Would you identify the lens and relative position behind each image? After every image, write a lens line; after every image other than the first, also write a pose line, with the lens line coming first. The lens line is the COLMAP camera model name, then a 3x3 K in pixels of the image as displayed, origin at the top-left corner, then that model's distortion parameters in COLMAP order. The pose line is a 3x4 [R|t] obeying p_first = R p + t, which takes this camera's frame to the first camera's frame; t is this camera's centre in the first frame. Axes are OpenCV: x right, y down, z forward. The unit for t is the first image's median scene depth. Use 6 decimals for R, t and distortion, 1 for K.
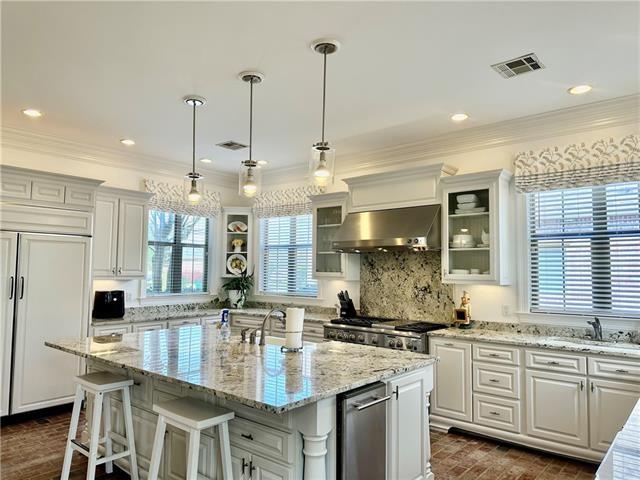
lens RADIAL K [[455.5, 0, 322.5], [0, 455.5, 243.3], [0, 0, 1]] dist [0.075900, -0.076807]
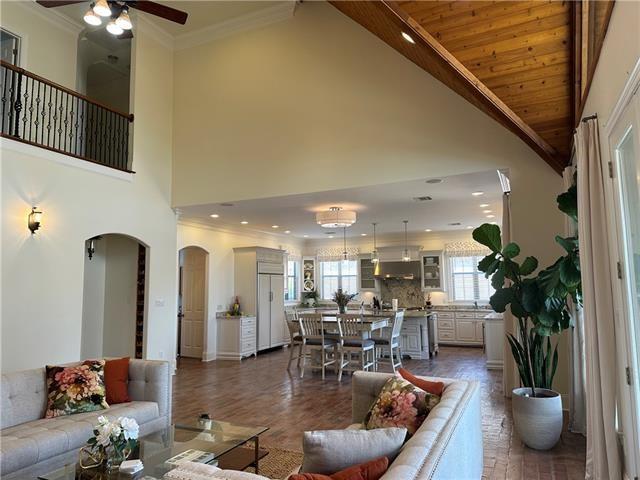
lens RADIAL K [[455.5, 0, 317.5], [0, 455.5, 235.1], [0, 0, 1]] dist [0.075900, -0.076807]
pose [[0.959622, 0.013472, 0.280968, -0.907689], [0.002616, 0.998382, -0.056805, -0.075575], [-0.281279, 0.055247, 0.958034, -1.171485]]
